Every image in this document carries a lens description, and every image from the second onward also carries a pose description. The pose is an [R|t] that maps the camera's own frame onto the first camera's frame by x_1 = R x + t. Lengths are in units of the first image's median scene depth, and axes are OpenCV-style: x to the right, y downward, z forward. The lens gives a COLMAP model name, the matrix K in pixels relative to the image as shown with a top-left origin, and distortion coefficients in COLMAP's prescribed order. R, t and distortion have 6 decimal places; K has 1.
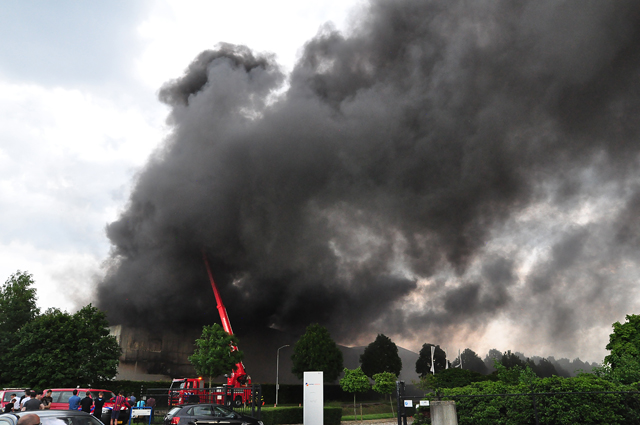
lens RADIAL K [[460.5, 0, 320.0], [0, 460.5, 212.5], [0, 0, 1]] dist [-0.130514, 0.118043]
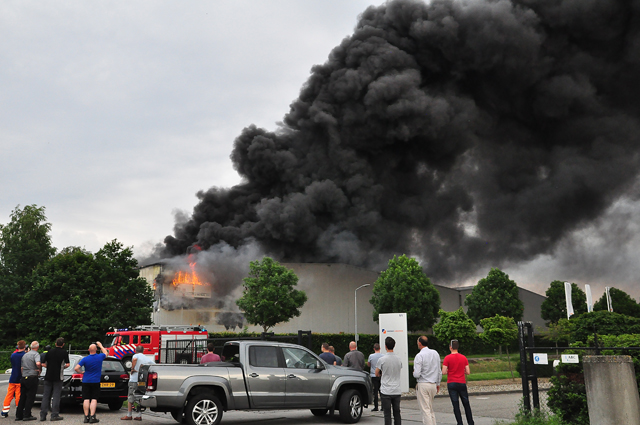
lens RADIAL K [[574.7, 0, 320.0], [0, 574.7, 212.5], [0, 0, 1]] dist [-0.081681, 0.186297]
pose [[0.986628, -0.035853, -0.158995, 0.012104], [0.059321, 0.987592, 0.145407, 0.036354], [0.151809, -0.152894, 0.976513, 0.085085]]
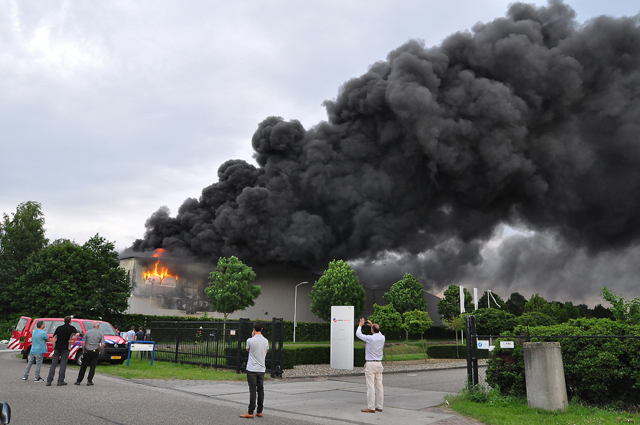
lens RADIAL K [[458.7, 0, 320.0], [0, 458.7, 212.5], [0, 0, 1]] dist [-0.128079, 0.109324]
pose [[0.999281, 0.018041, -0.033349, -0.017939], [-0.013835, 0.992397, 0.122296, 0.040793], [0.035302, -0.121747, 0.991933, 0.095133]]
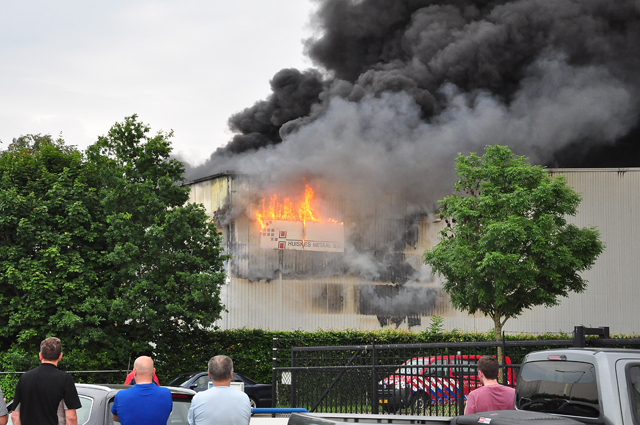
lens RADIAL K [[1295.1, 0, 321.1], [0, 1295.1, 198.8], [0, 0, 1]] dist [0.181030, 0.187613]
pose [[0.939283, -0.033459, -0.341509, -0.043671], [0.118129, 0.965932, 0.230264, 0.062095], [0.322170, -0.256626, 0.911236, 0.148644]]
